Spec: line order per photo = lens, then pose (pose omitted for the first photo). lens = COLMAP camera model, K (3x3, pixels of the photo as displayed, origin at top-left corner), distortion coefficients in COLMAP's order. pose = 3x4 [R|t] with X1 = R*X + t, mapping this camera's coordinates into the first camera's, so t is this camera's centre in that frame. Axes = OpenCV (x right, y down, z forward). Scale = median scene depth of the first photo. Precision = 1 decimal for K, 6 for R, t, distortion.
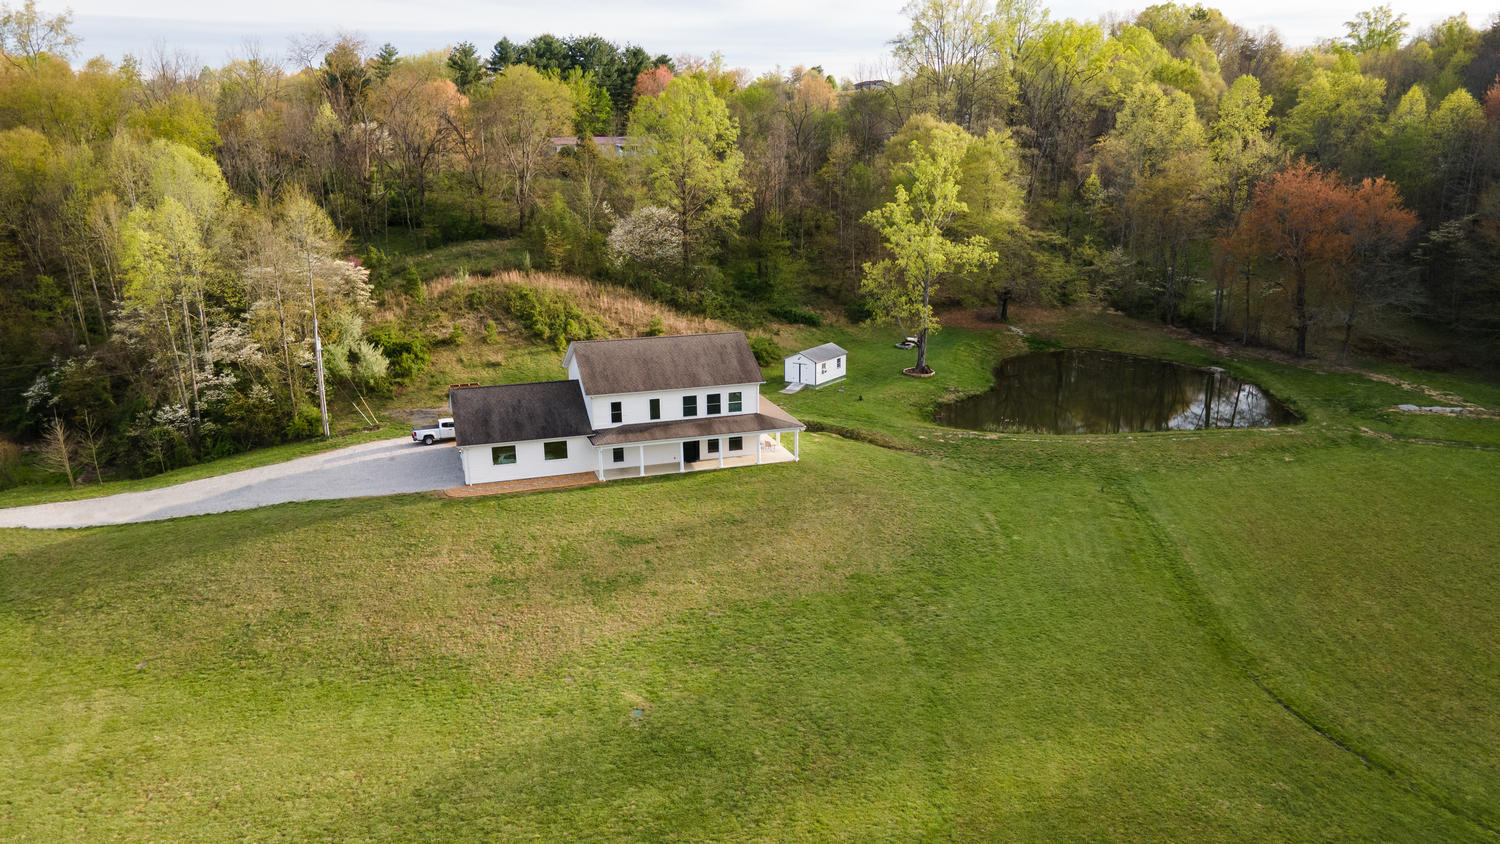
lens RADIAL K [[1093.0, 0, 750.9], [0, 1093.0, 430.9], [0, 0, 1]] dist [0.003283, 0.072716]
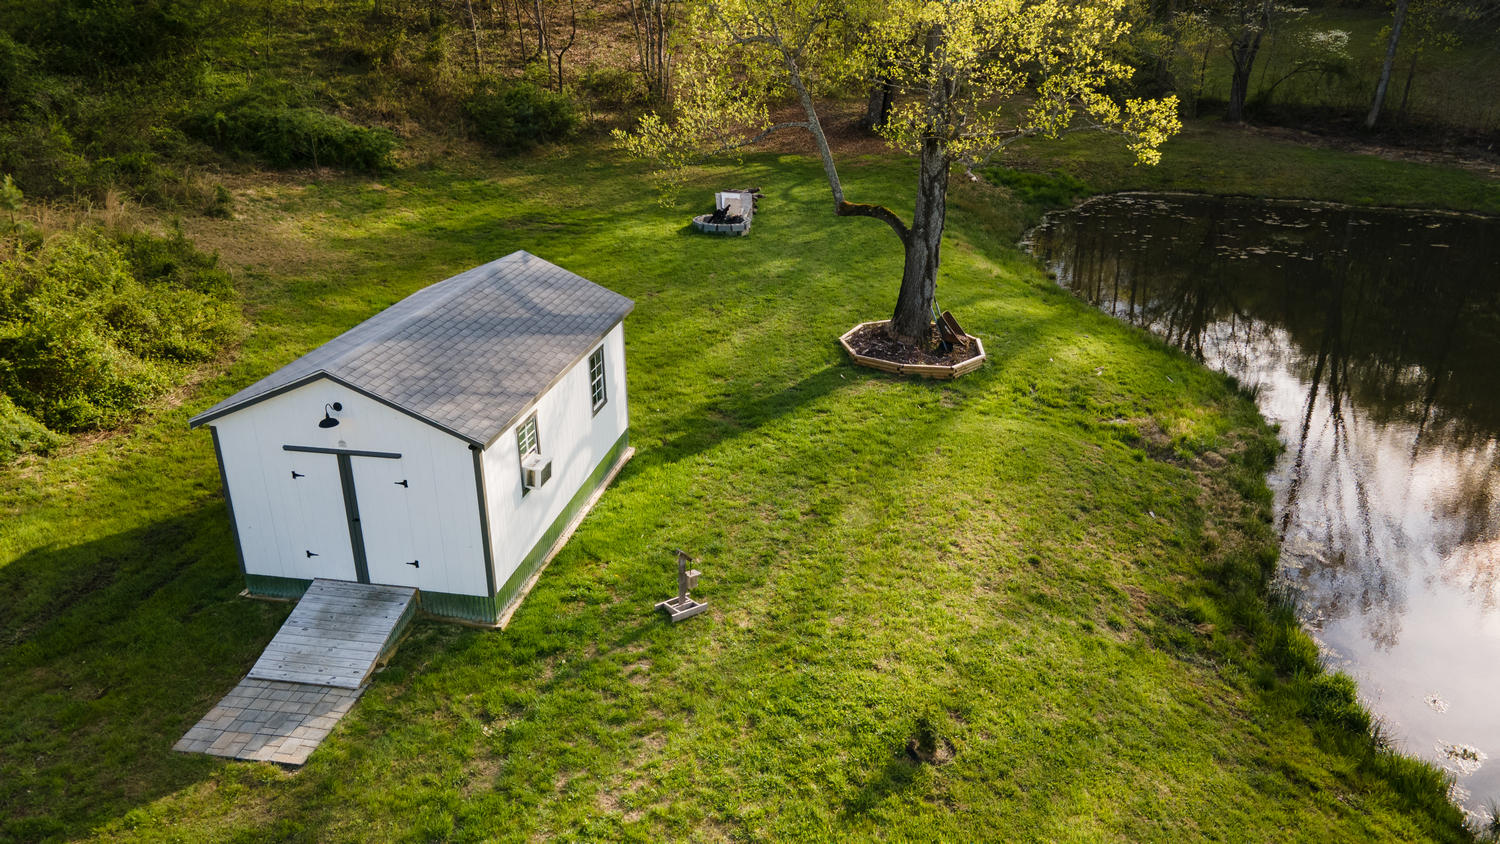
lens RADIAL K [[1090.4, 0, 749.8], [0, 1090.4, 432.8], [0, 0, 1]] dist [0.020598, 0.040431]
pose [[0.918798, -0.147820, 0.366005, 0.052155], [0.097953, 0.983613, 0.151360, -0.097044], [-0.382381, -0.103218, 0.918222, 1.062921]]
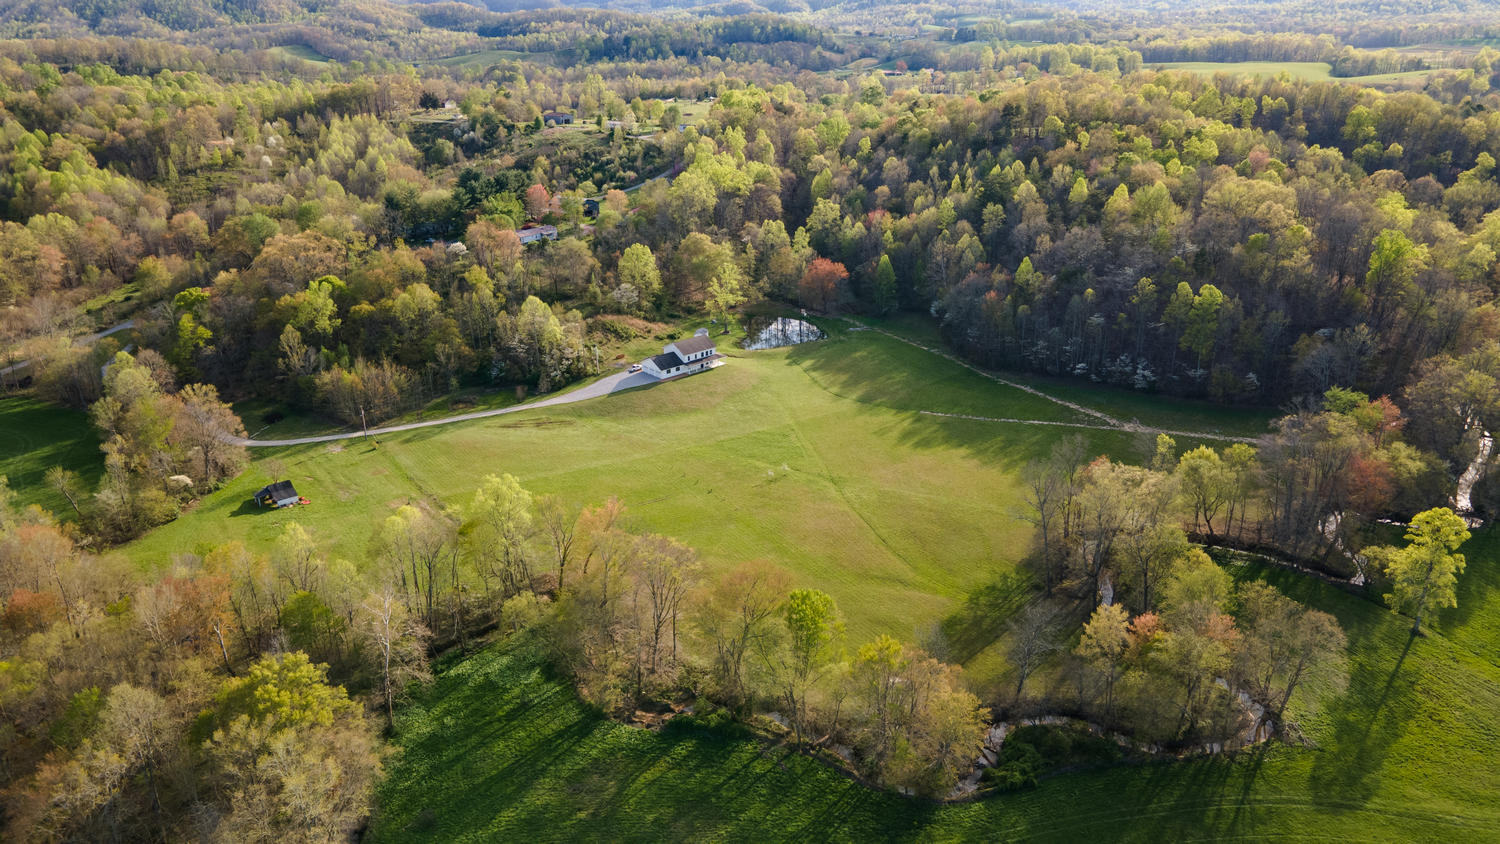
lens RADIAL K [[1090.4, 0, 749.8], [0, 1090.4, 432.8], [0, 0, 1]] dist [0.020598, 0.040431]
pose [[0.917009, -0.153948, 0.367960, -1.397525], [0.111170, 0.984604, 0.134891, -0.256832], [-0.383061, -0.082790, 0.920006, -2.820323]]
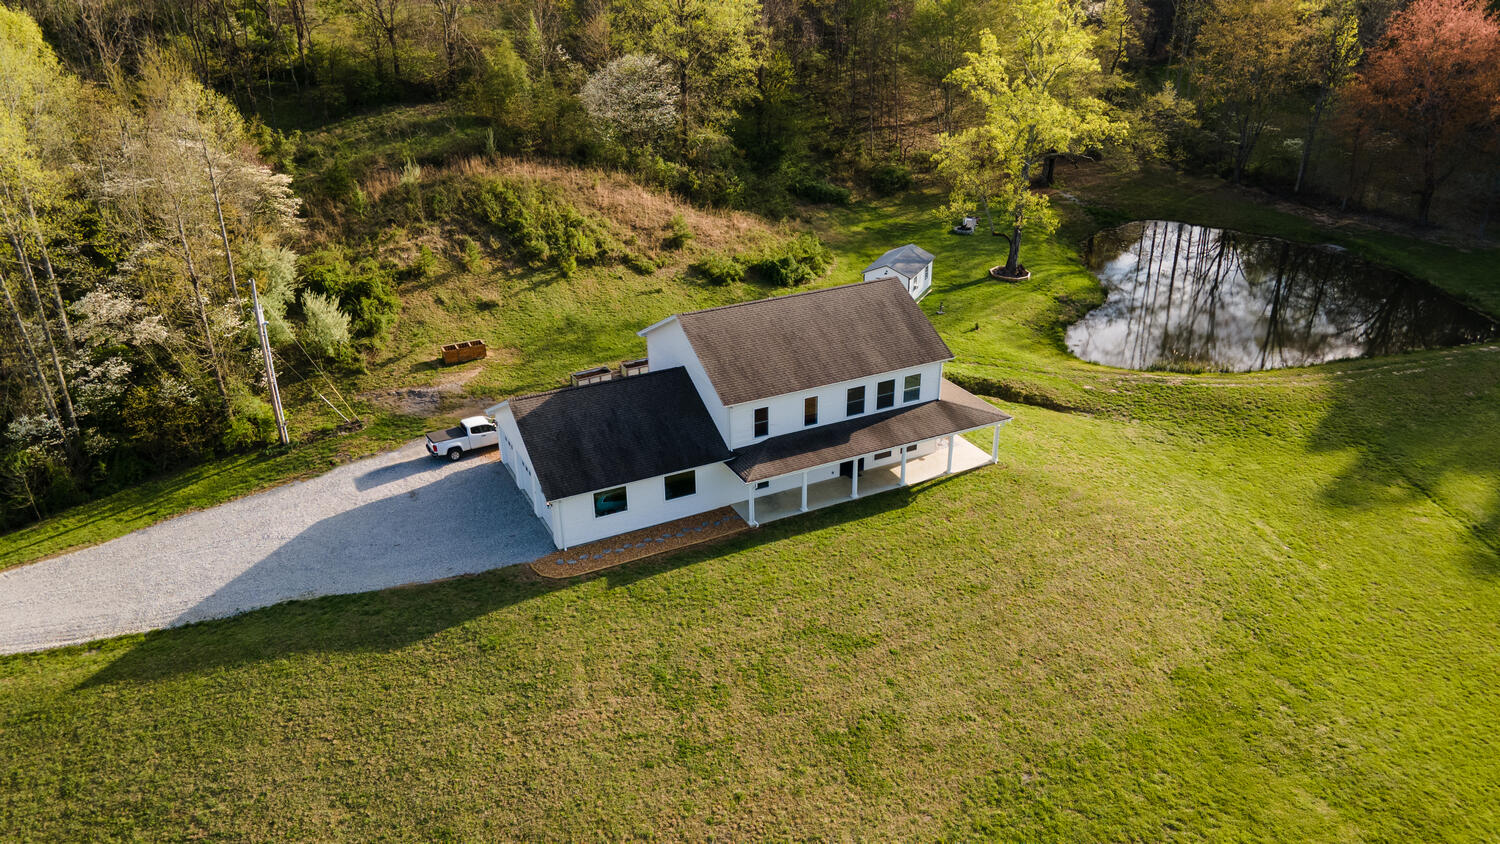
lens RADIAL K [[1093.0, 0, 750.9], [0, 1093.0, 430.9], [0, 0, 1]] dist [0.003283, 0.072716]
pose [[0.987576, -0.068617, 0.141370, -0.205038], [0.042595, 0.982839, 0.179481, -0.122099], [-0.151260, -0.171229, 0.973551, 0.298306]]
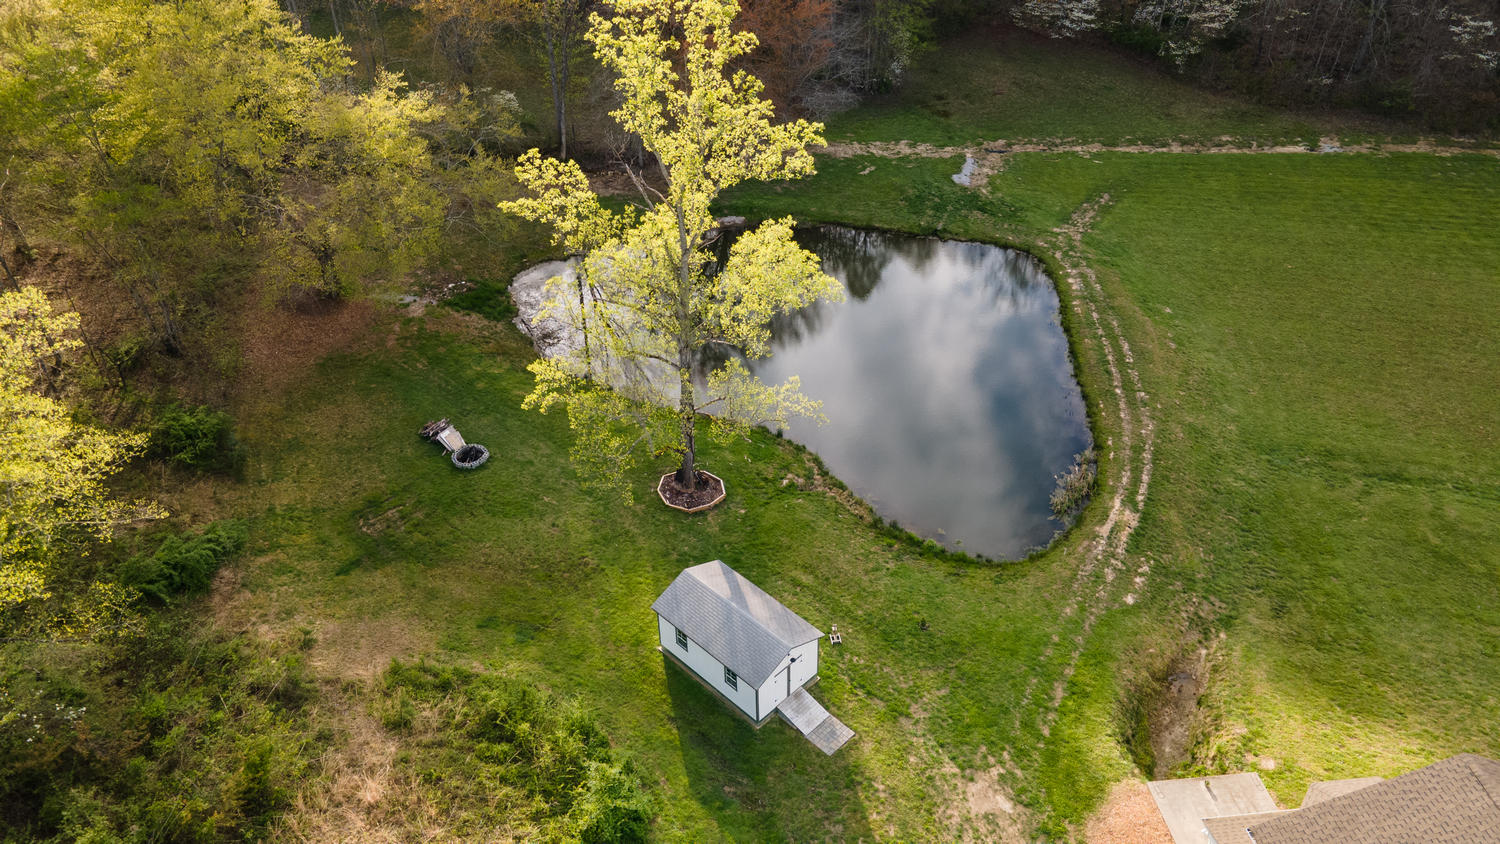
lens RADIAL K [[1093.0, 0, 750.9], [0, 1093.0, 430.9], [0, 0, 1]] dist [0.003283, 0.072716]
pose [[0.188964, -0.585791, 0.788125, -0.282101], [0.267992, 0.802882, 0.532504, -0.436228], [-0.944708, 0.110588, 0.308703, 1.079360]]
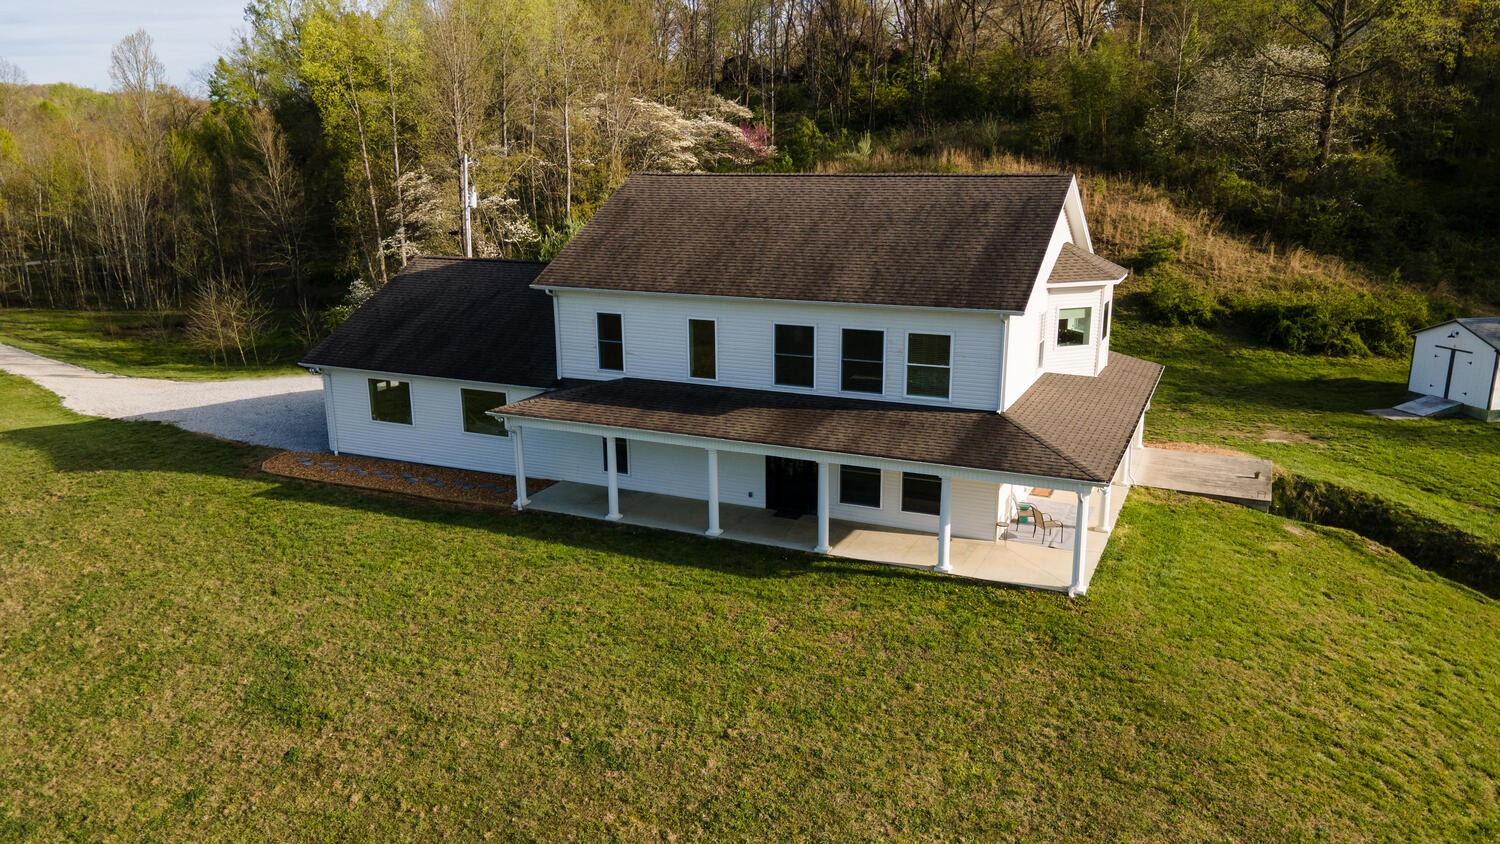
lens RADIAL K [[1093.0, 0, 750.9], [0, 1093.0, 430.9], [0, 0, 1]] dist [0.003283, 0.072716]
pose [[0.737400, 0.176211, -0.652066, 0.149756], [-0.179076, 0.981828, 0.062814, -0.017155], [0.651285, 0.070450, 0.755556, 0.674178]]
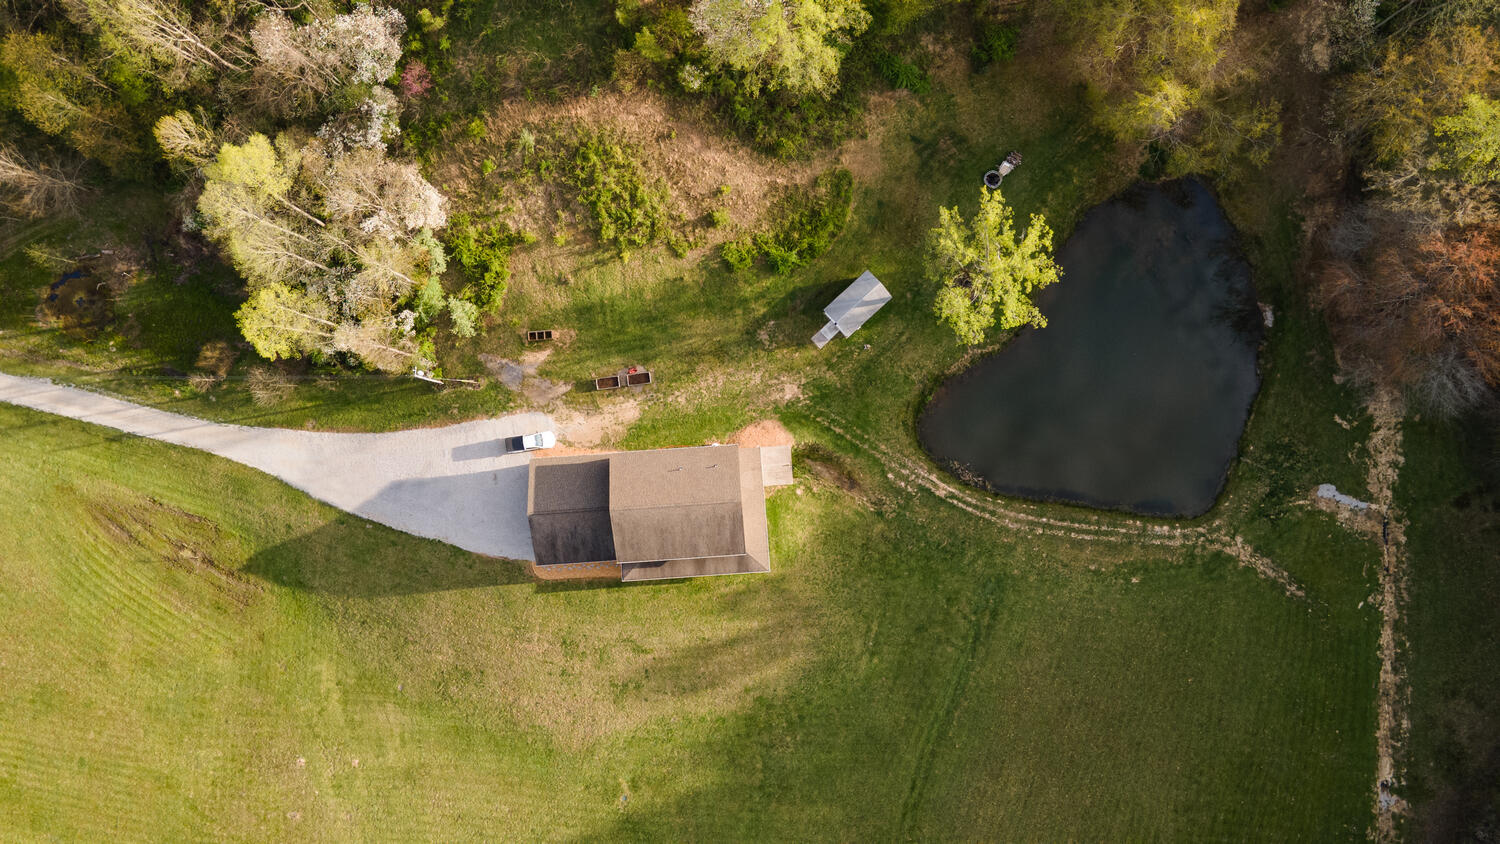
lens RADIAL K [[1093.0, 0, 750.9], [0, 1093.0, 430.9], [0, 0, 1]] dist [0.003283, 0.072716]
pose [[0.972152, 0.234268, -0.006271, -0.007648], [-0.058434, 0.268226, 0.961582, -1.330569], [0.226950, -0.934437, 0.274446, 0.711580]]
